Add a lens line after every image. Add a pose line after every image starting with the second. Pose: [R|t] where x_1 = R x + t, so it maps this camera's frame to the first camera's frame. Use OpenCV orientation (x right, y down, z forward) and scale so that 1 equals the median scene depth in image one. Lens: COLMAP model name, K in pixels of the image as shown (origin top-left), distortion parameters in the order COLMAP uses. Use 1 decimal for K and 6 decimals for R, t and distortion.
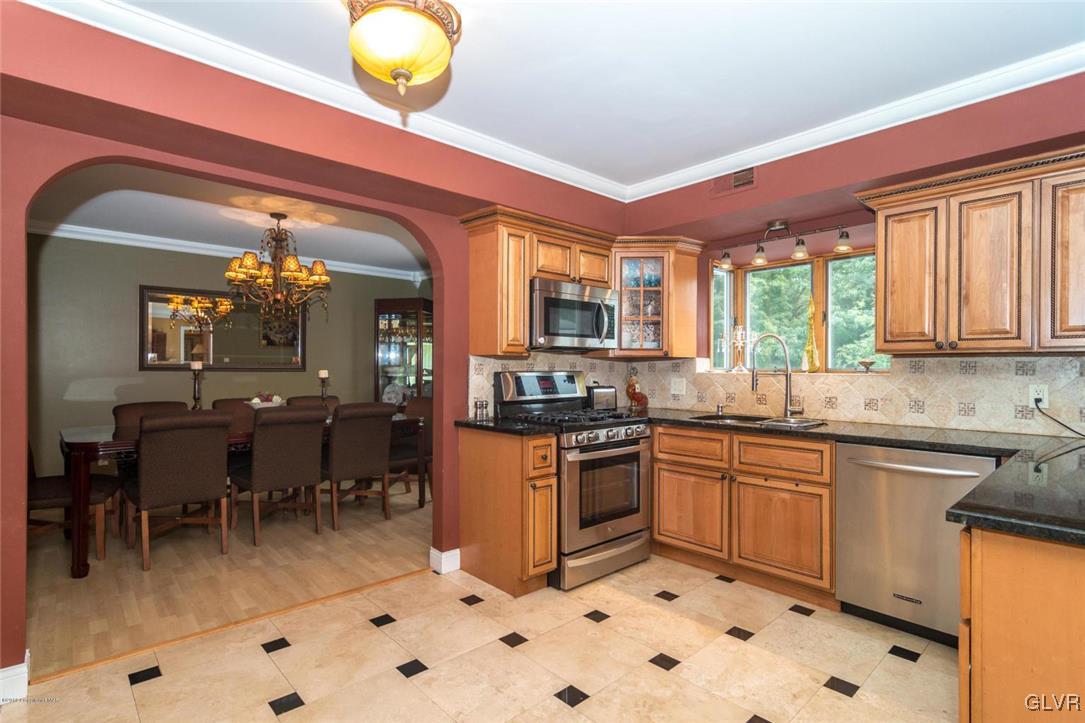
lens RADIAL K [[535.6, 0, 558.0], [0, 535.6, 373.5], [0, 0, 1]] dist [-0.000445, 0.001097]
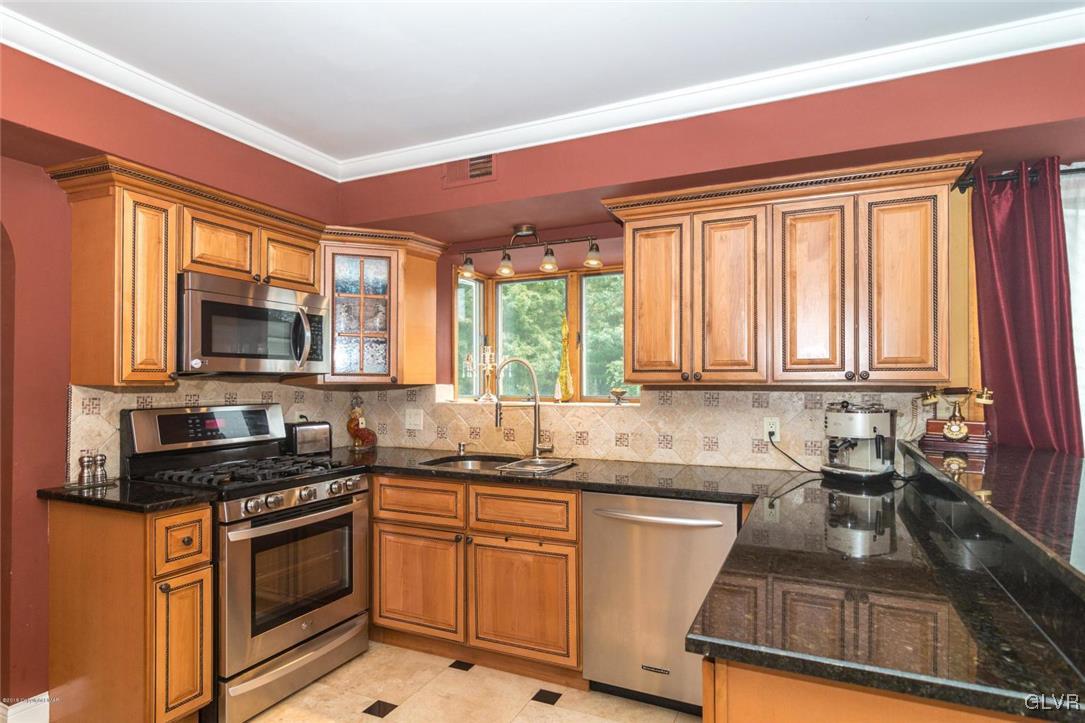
lens RADIAL K [[584.7, 0, 545.6], [0, 584.7, 382.3], [0, 0, 1]] dist [-0.000101, 0.000184]
pose [[0.930343, -0.000051, 0.366691, 0.115589], [0.004244, 0.999934, -0.010630, -0.029600], [-0.366666, 0.011446, 0.930282, 0.148377]]
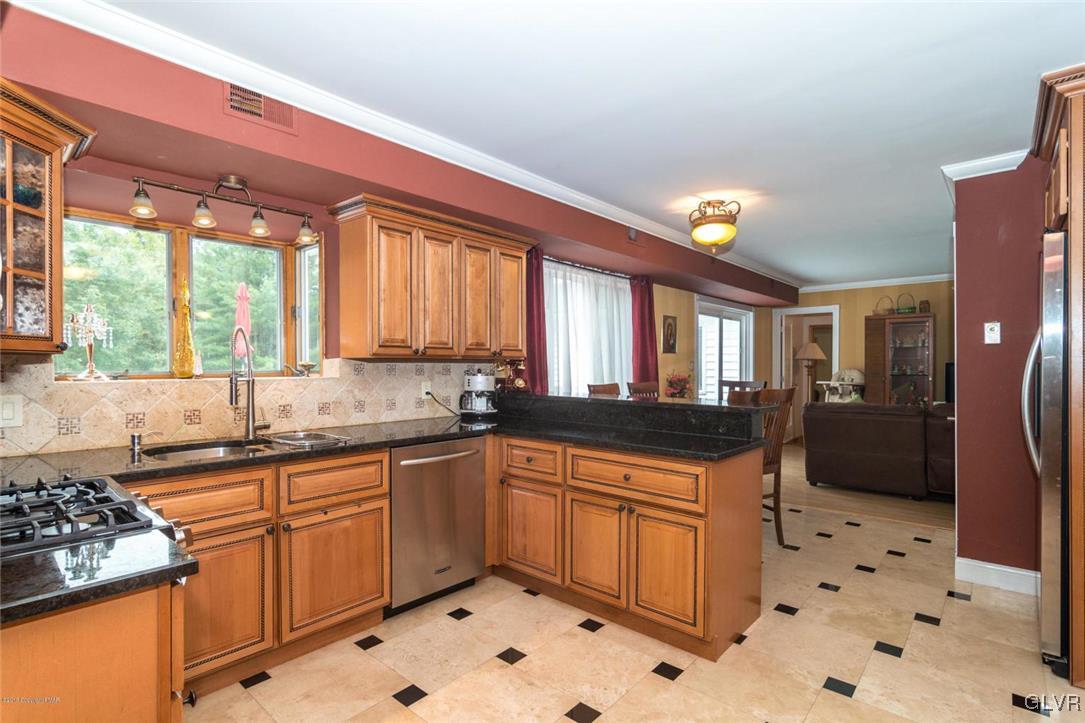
lens RADIAL K [[520.5, 0, 542.0], [0, 520.5, 370.8], [0, 0, 1]] dist [-0.000625, 0.000018]
pose [[-0.078024, -0.014229, 0.996850, -0.399678], [0.008872, 0.999849, 0.014966, -0.022342], [-0.996912, 0.010012, -0.077886, 0.717919]]
